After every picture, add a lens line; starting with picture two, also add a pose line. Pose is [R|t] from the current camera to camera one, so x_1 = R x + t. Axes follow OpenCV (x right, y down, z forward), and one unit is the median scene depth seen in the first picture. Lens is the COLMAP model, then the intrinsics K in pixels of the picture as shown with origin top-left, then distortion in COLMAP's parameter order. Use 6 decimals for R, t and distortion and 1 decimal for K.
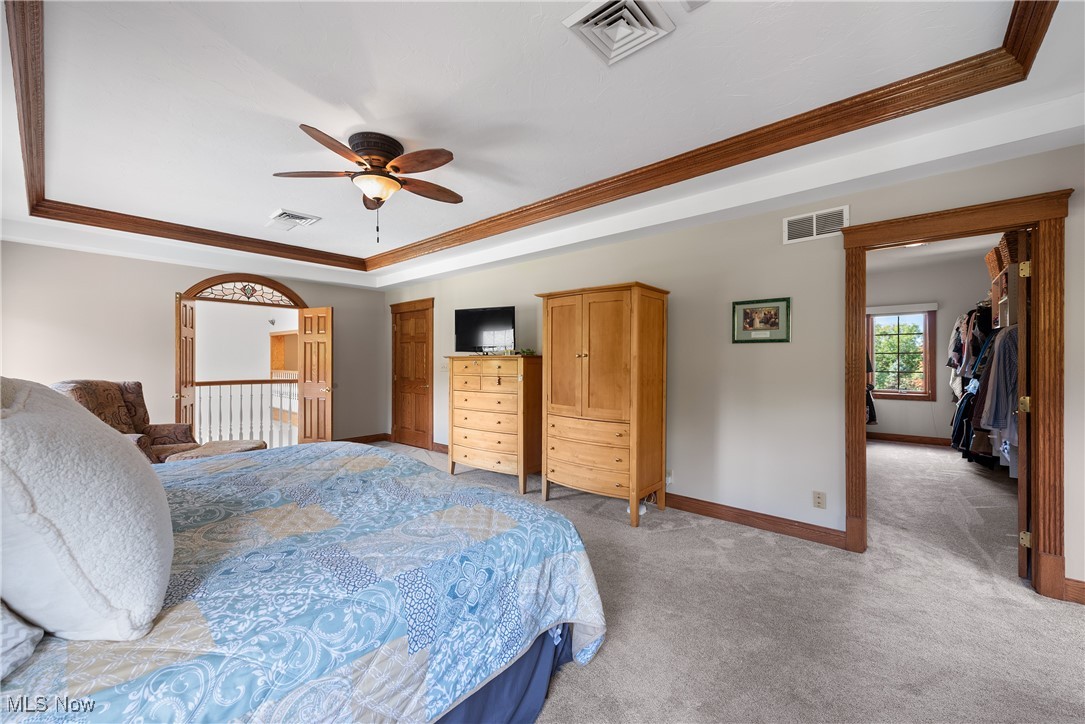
lens RADIAL K [[428.9, 0, 550.3], [0, 428.9, 362.1], [0, 0, 1]] dist [0.001917, -0.000724]
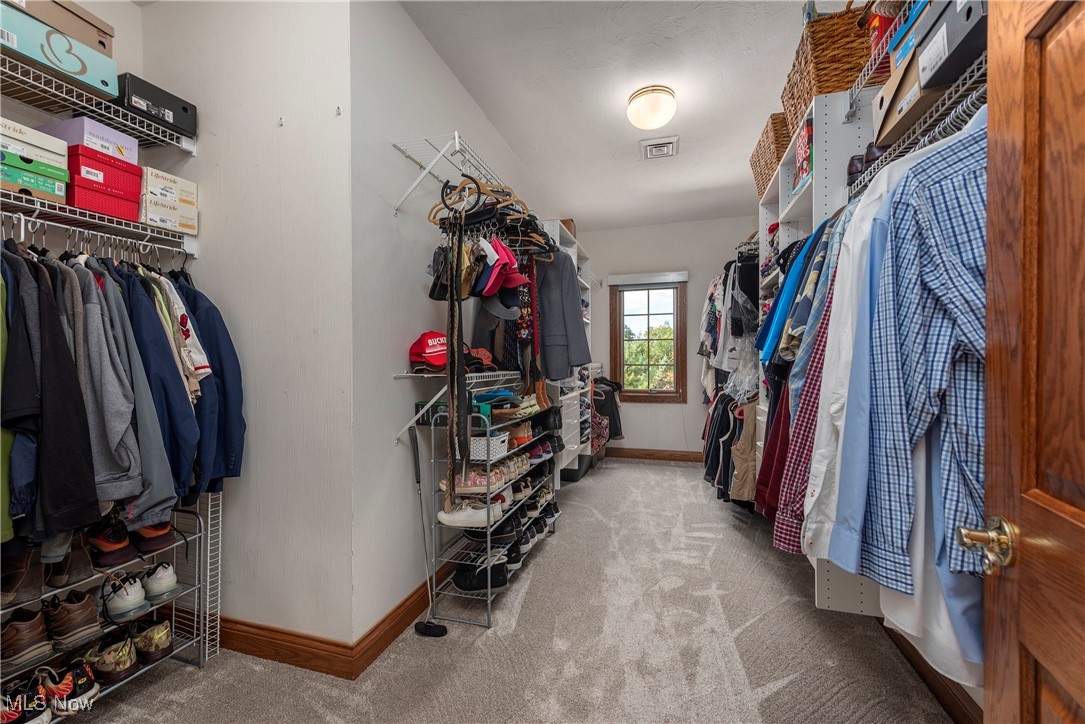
lens RADIAL K [[428.9, 0, 539.7], [0, 428.9, 360.8], [0, 0, 1]] dist [0.001917, -0.000724]
pose [[0.921841, -0.007994, 0.387487, 0.444499], [0.008736, 0.999962, -0.000153, 0.017729], [-0.387471, 0.003526, 0.921875, 0.488258]]
